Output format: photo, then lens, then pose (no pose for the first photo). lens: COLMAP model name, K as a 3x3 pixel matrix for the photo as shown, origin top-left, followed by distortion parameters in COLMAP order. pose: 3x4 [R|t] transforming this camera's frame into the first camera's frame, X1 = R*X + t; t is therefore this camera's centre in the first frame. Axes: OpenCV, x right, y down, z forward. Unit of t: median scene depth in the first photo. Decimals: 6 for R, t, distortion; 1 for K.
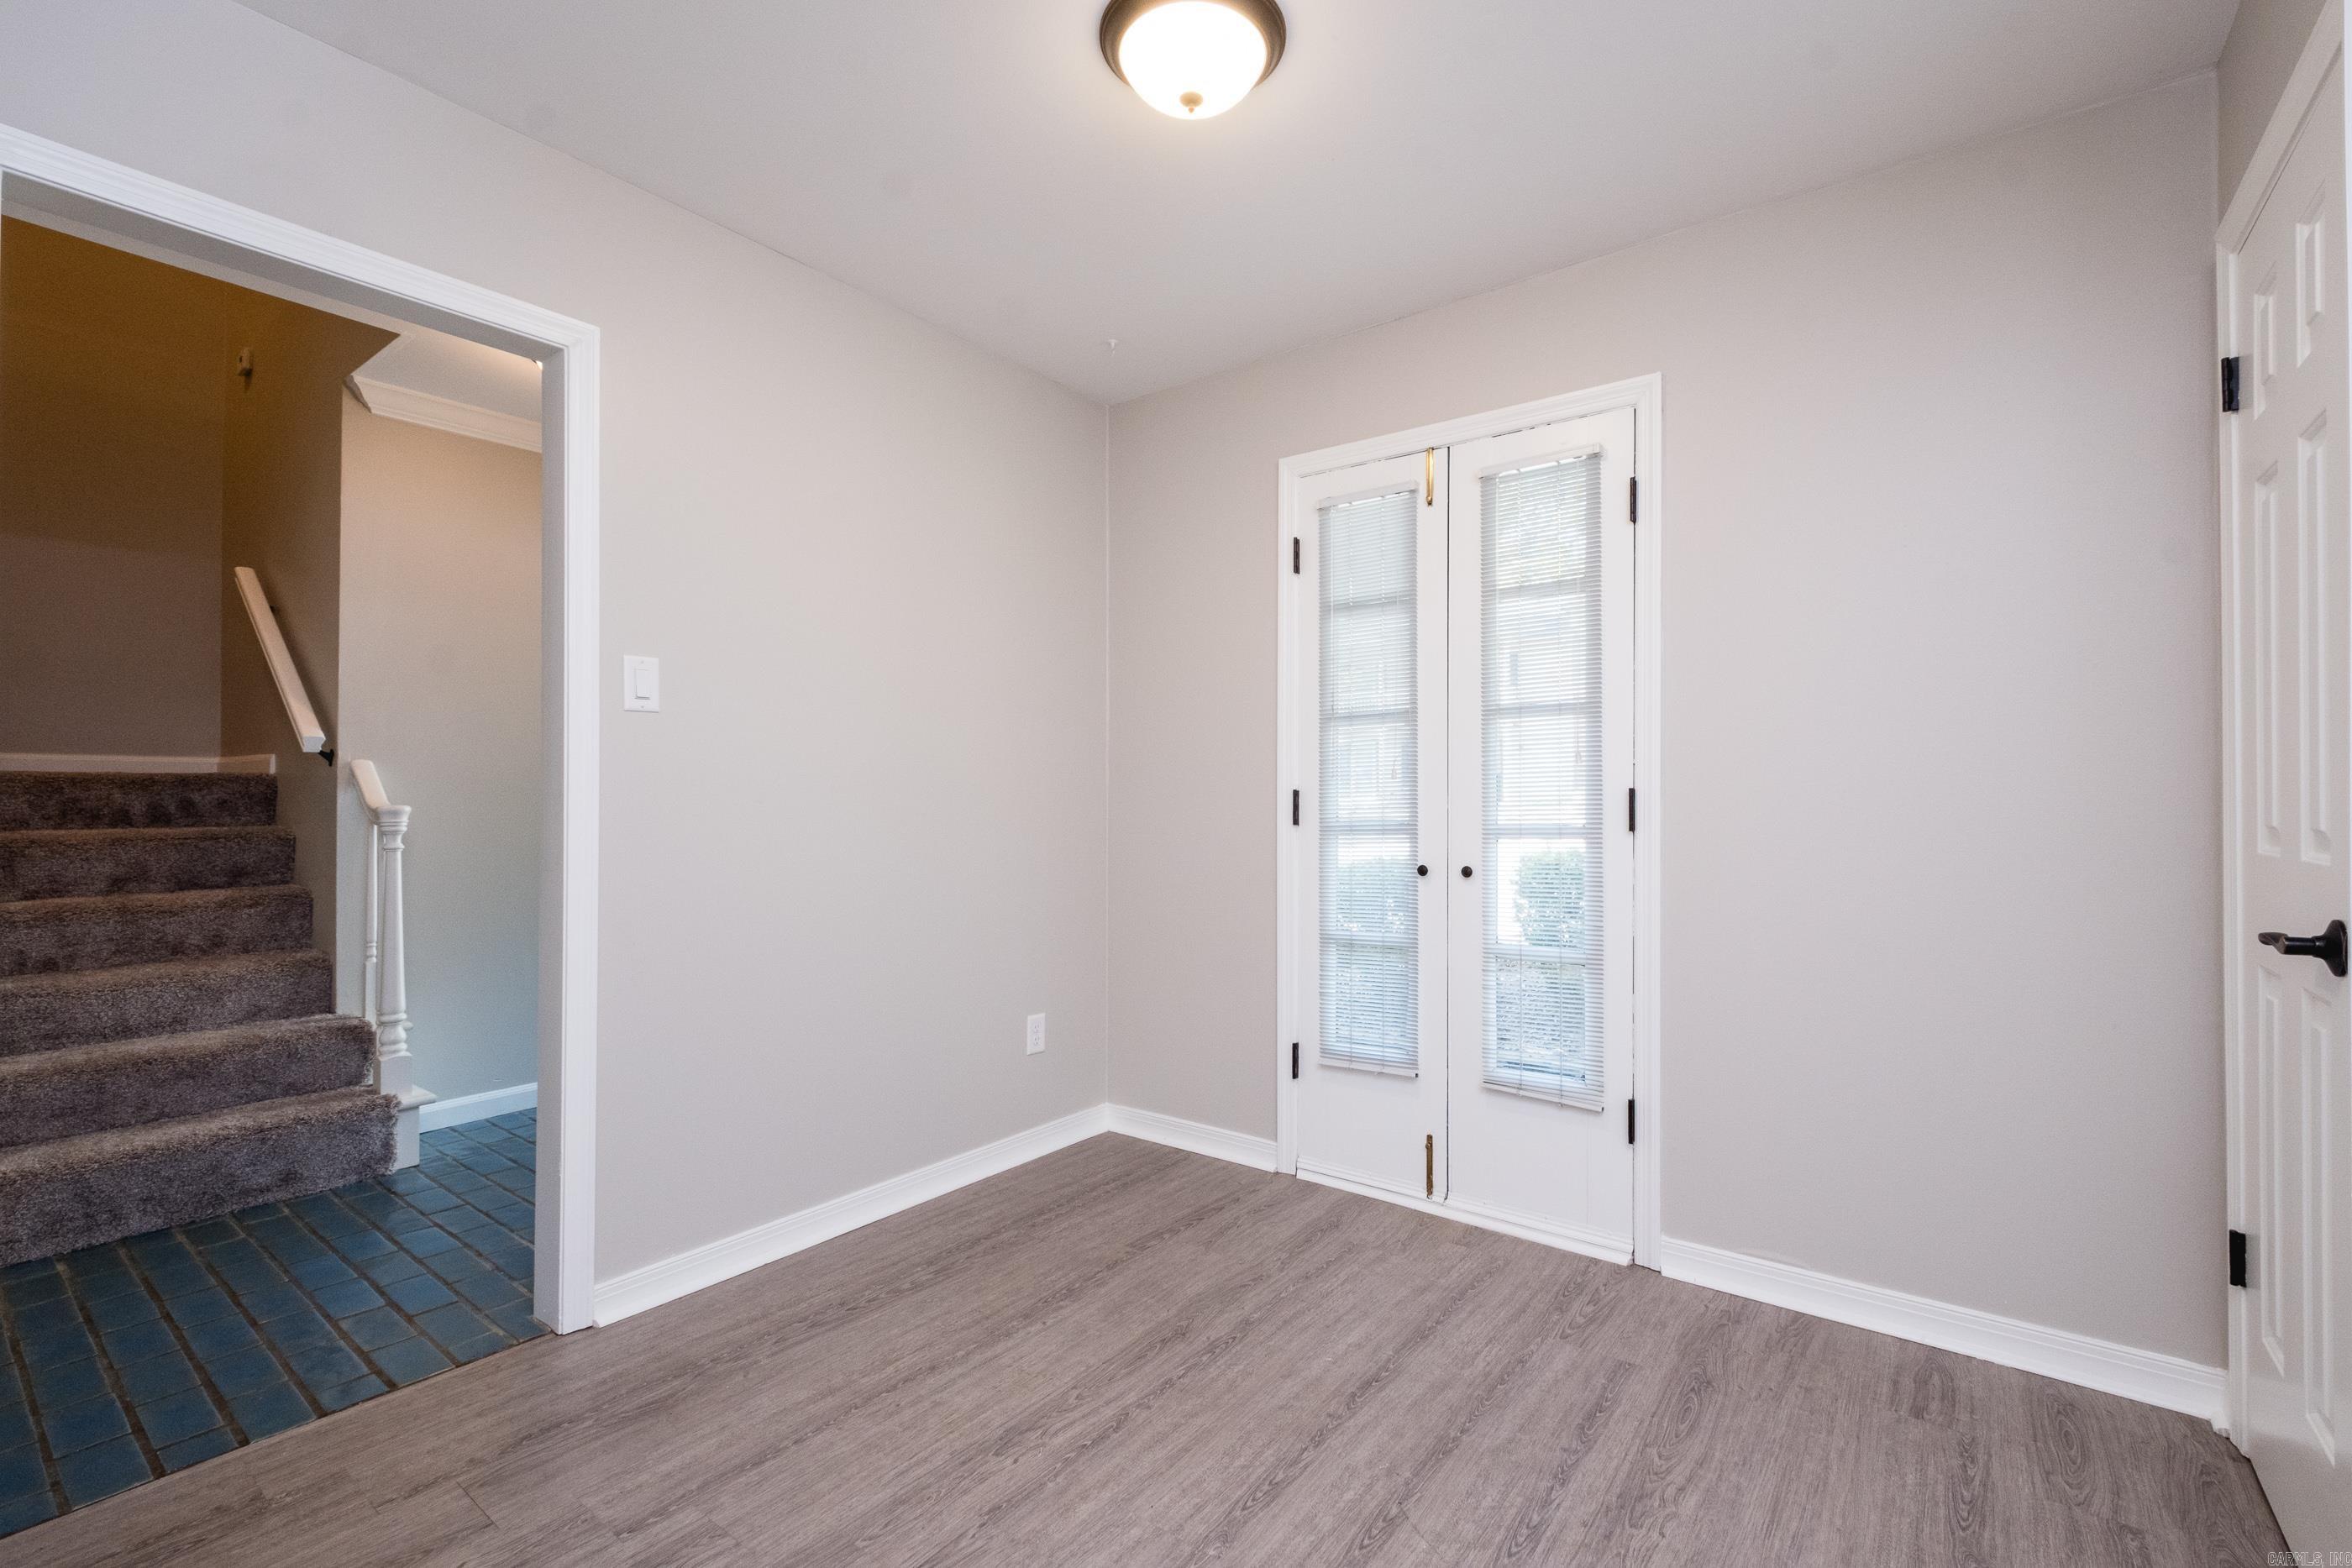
lens RADIAL K [[948.3, 0, 1210.3], [0, 948.3, 789.0], [0, 0, 1]] dist [0.009142, -0.008241]
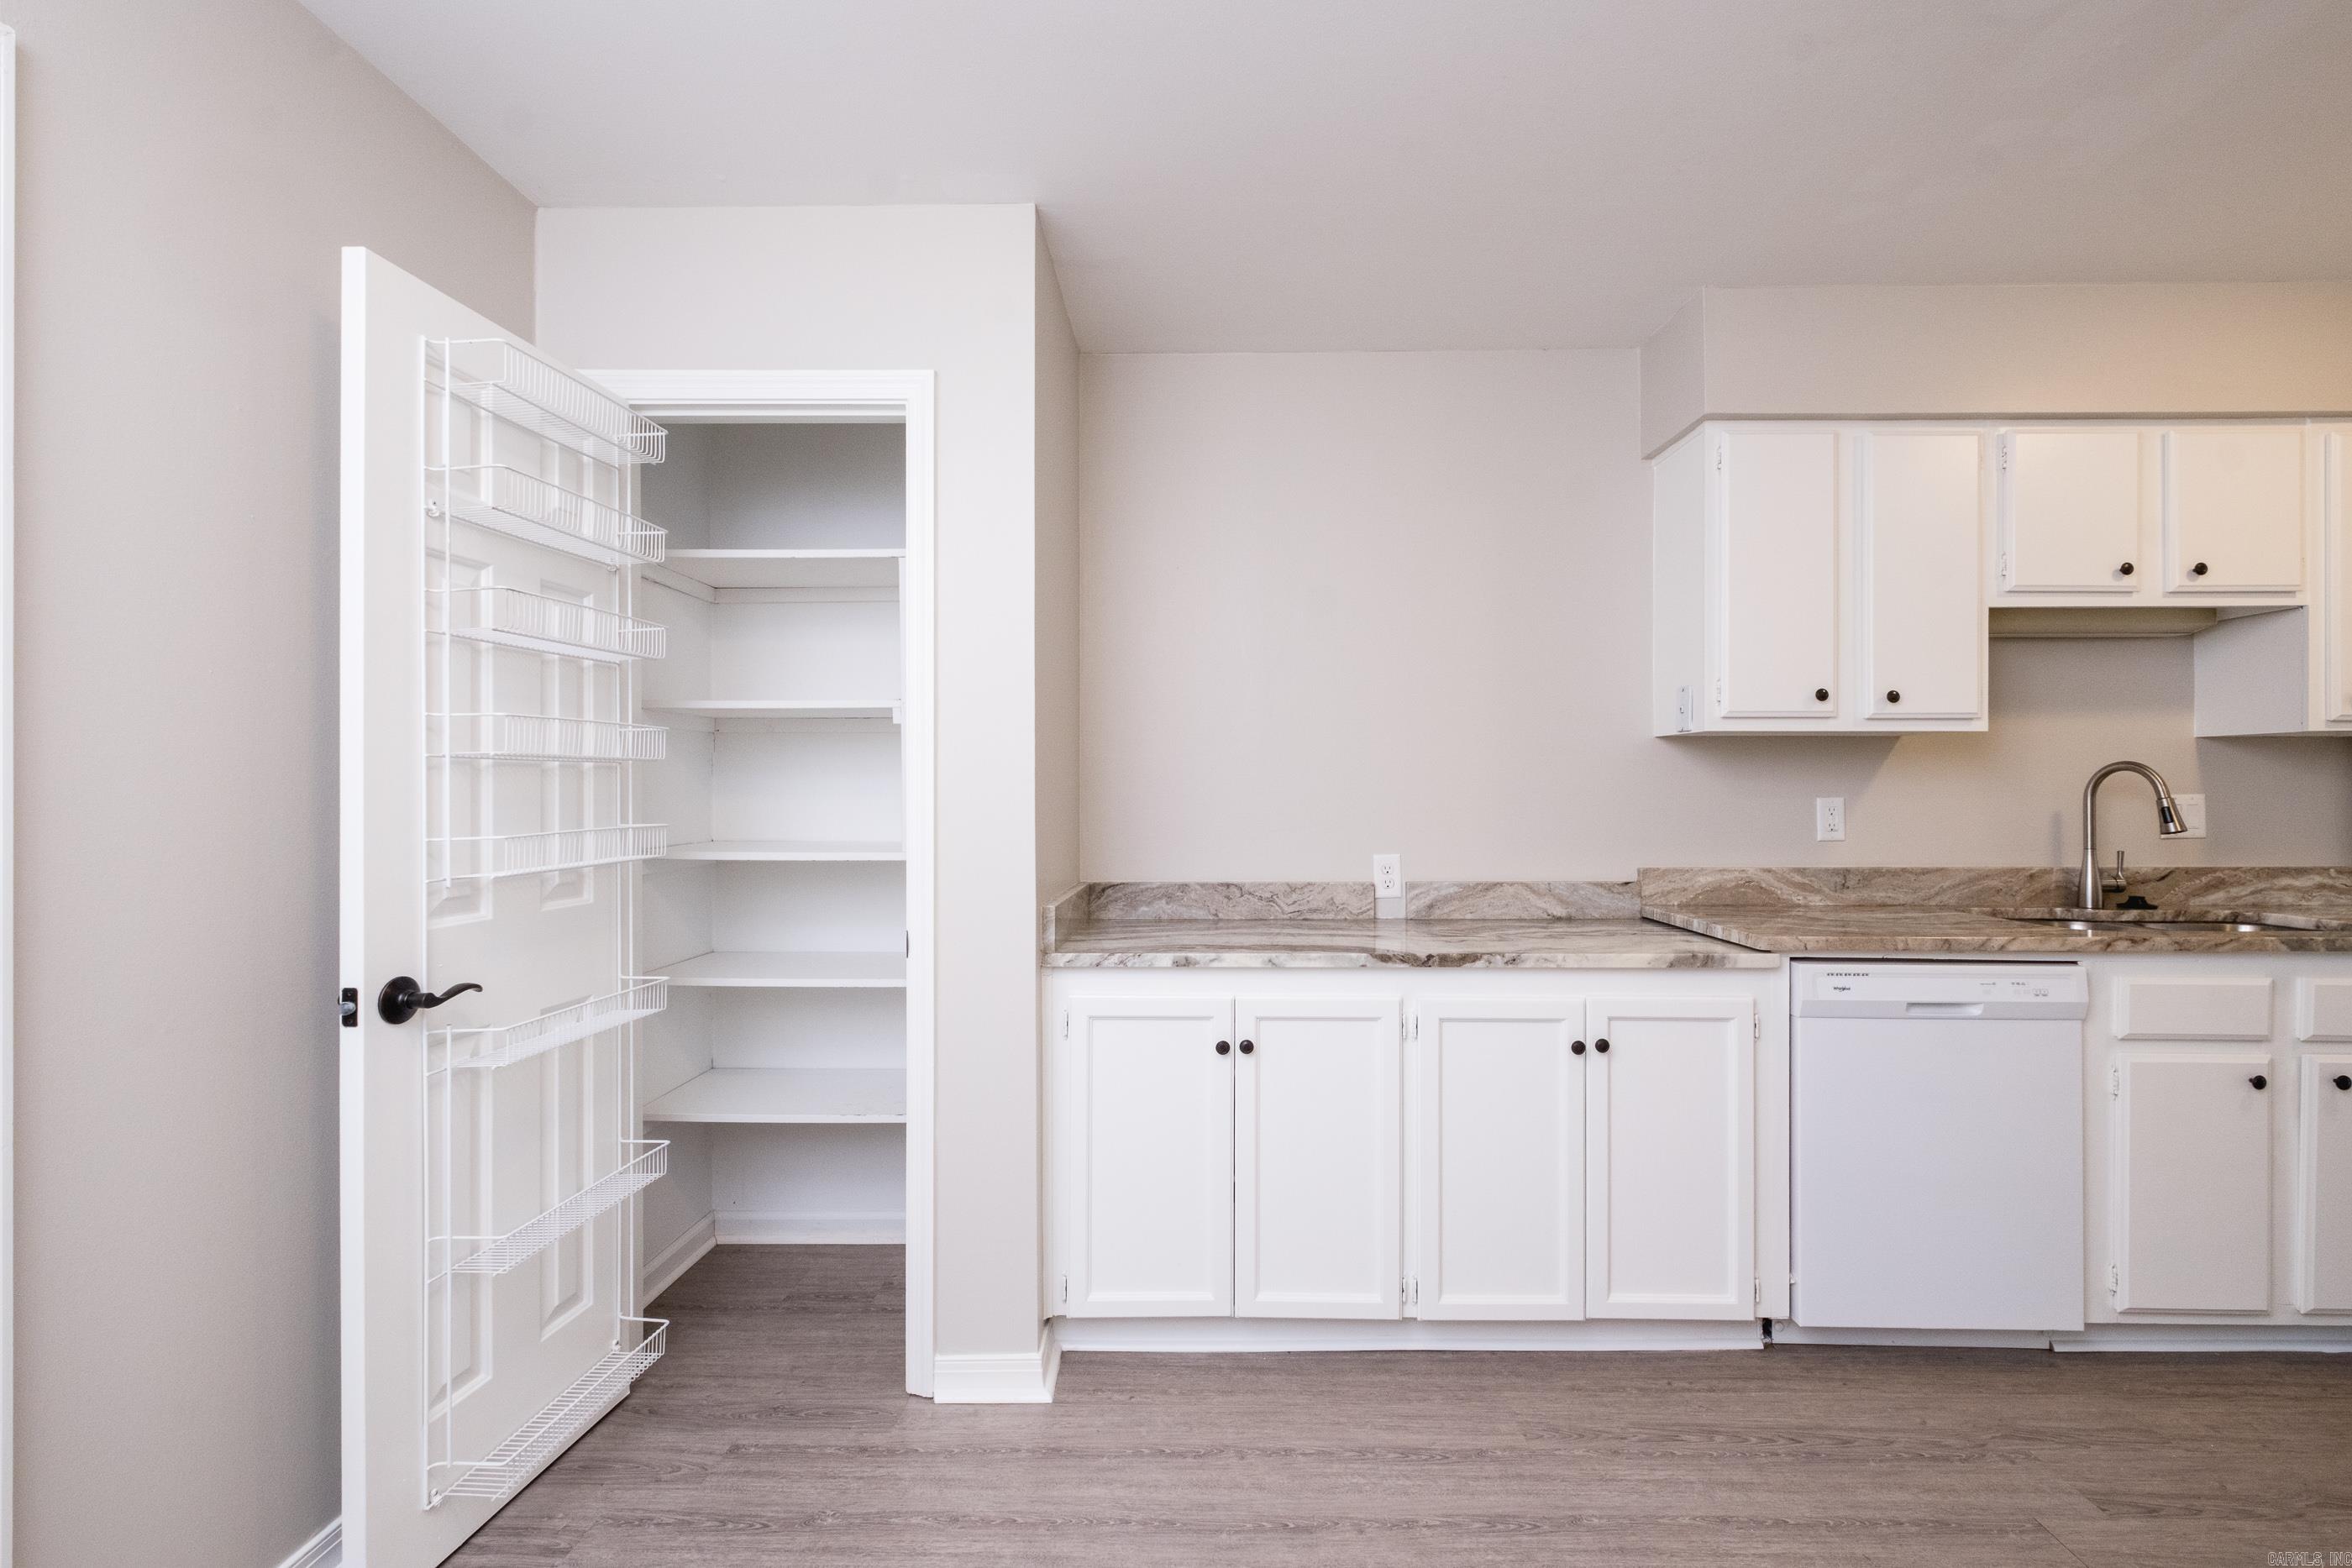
lens RADIAL K [[1029.5, 0, 1176.0], [0, 1029.5, 784.0], [0, 0, 1]] dist [0.002414, -0.000880]
pose [[-0.532381, 0.006014, 0.846484, -0.288432], [-0.003200, 0.999953, -0.009117, -0.045627], [-0.846499, -0.007563, -0.532337, 0.736363]]
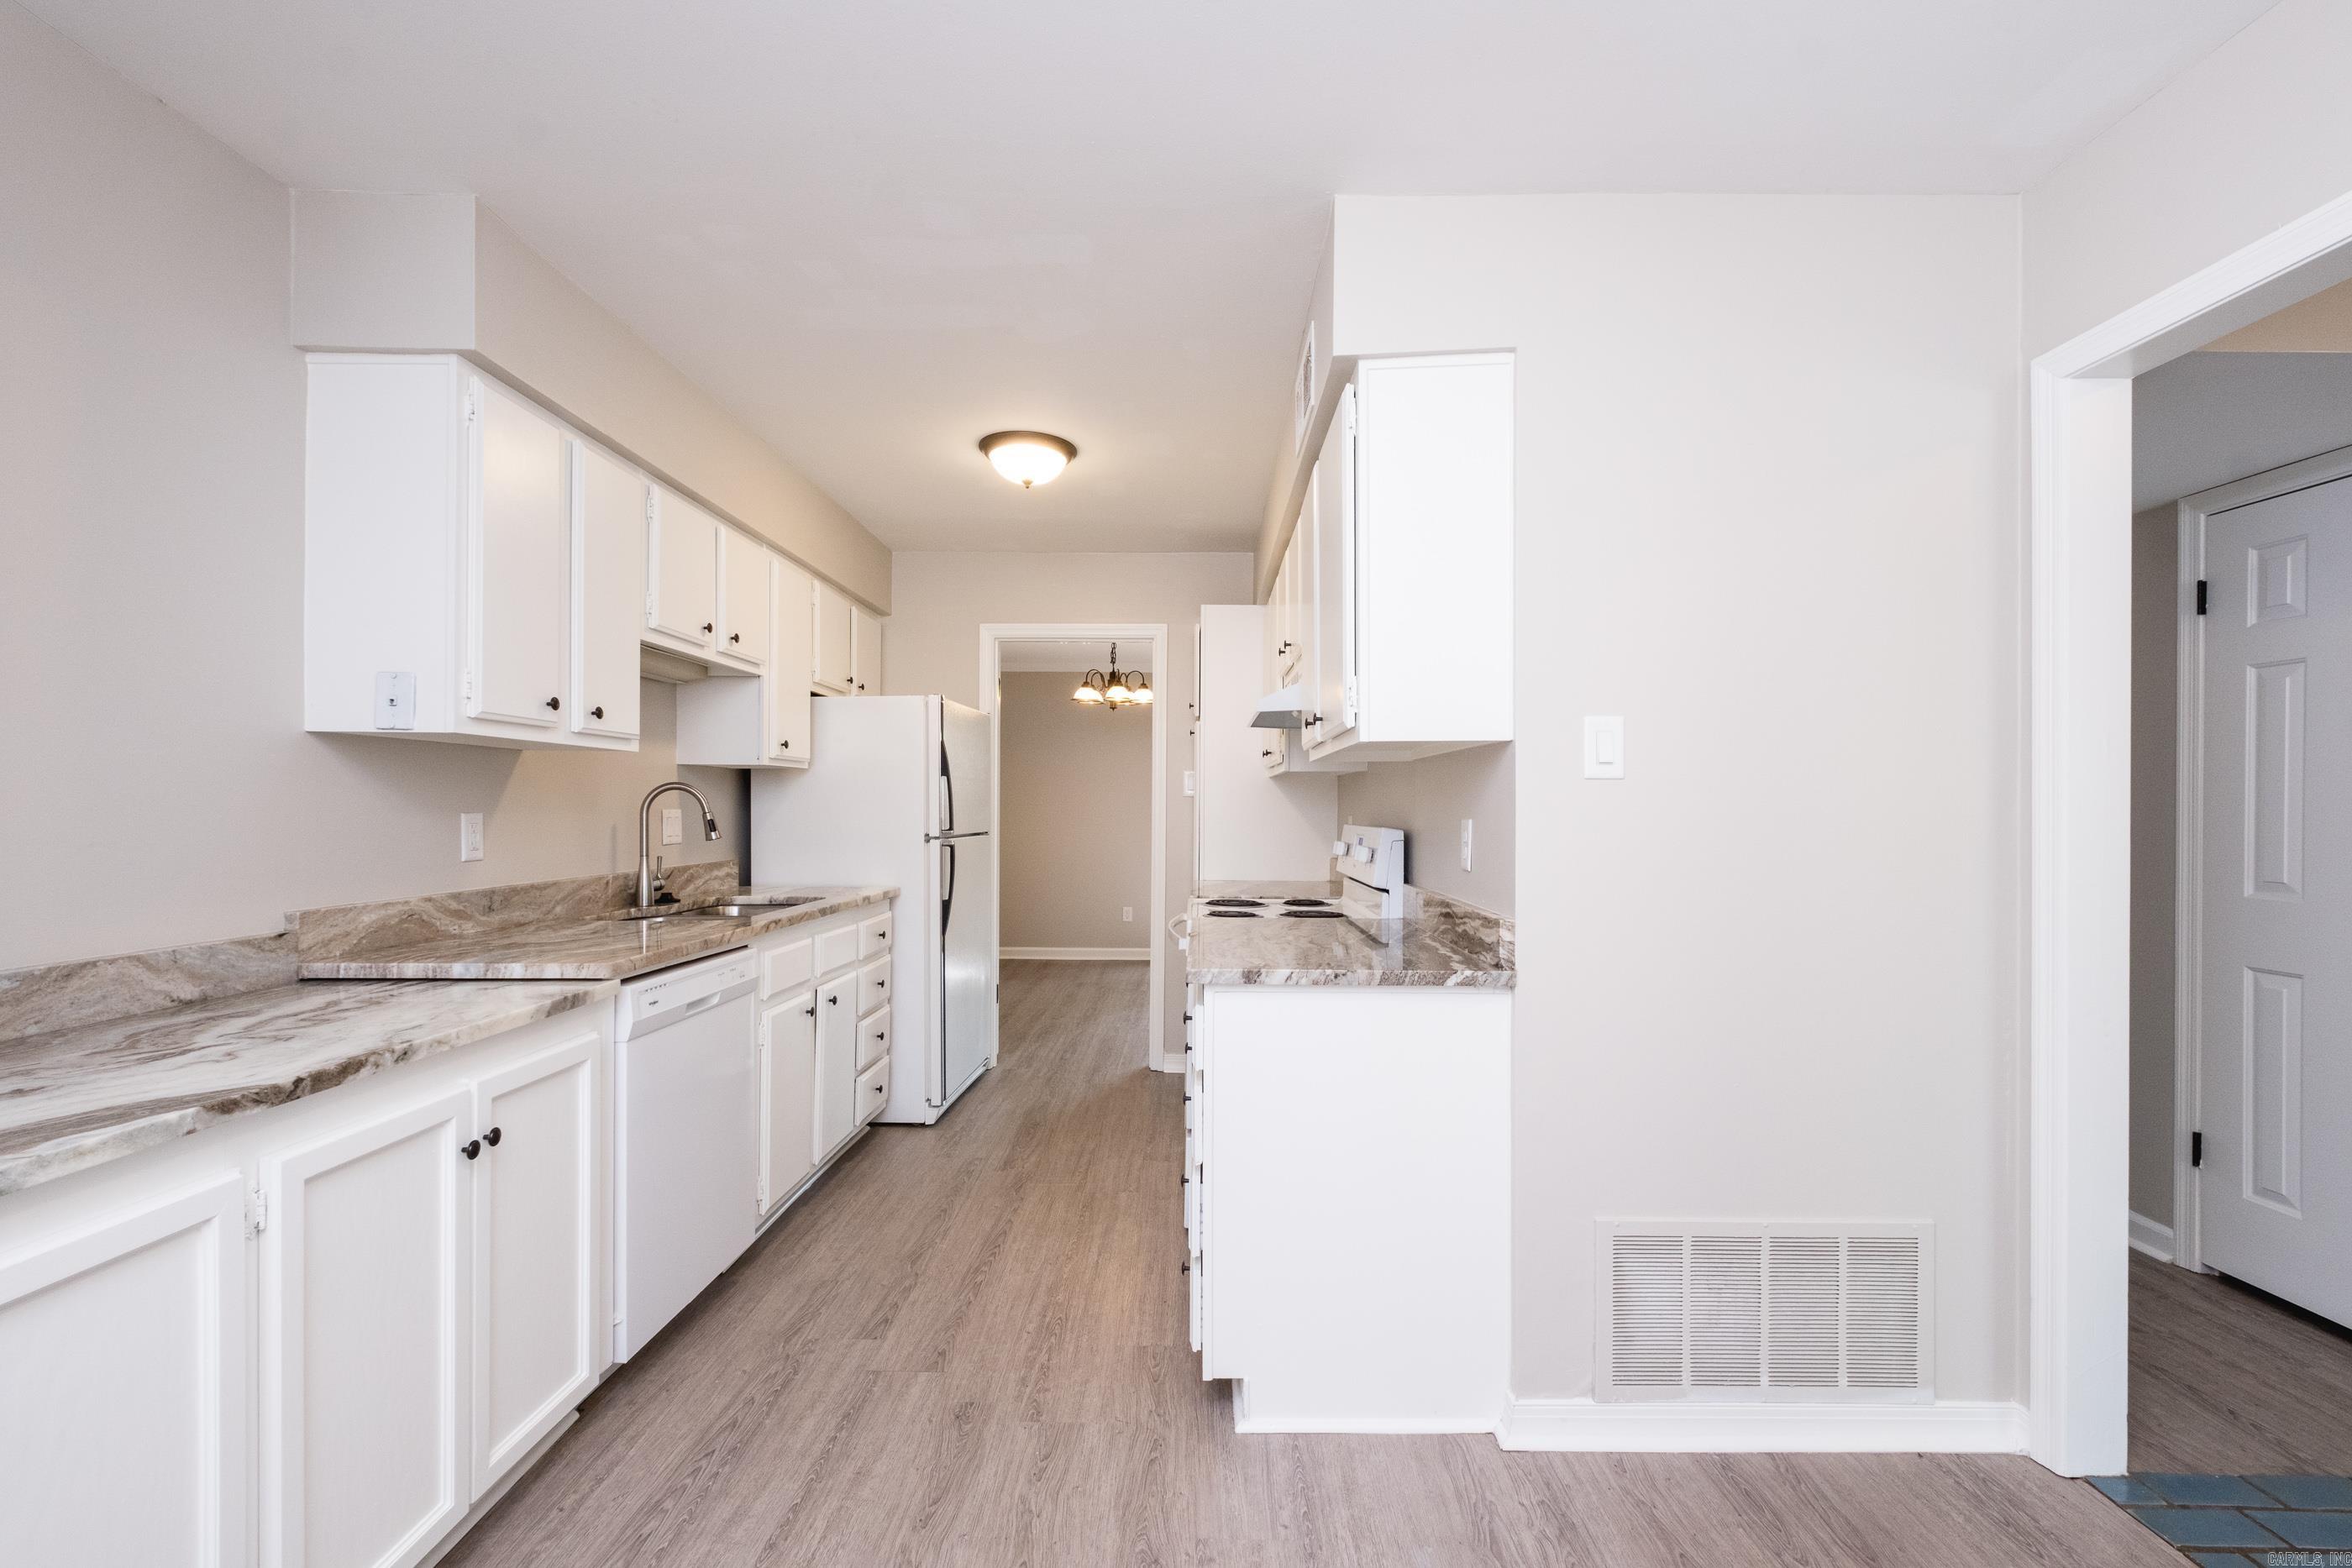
lens RADIAL K [[1064.1, 0, 1147.8], [0, 1064.1, 804.0], [0, 0, 1]] dist [0.014130, -0.012797]
pose [[-0.833225, -0.003107, -0.552925, 0.260376], [0.000316, 0.999981, -0.006095, -0.045863], [0.552934, -0.005253, -0.833209, 0.780534]]
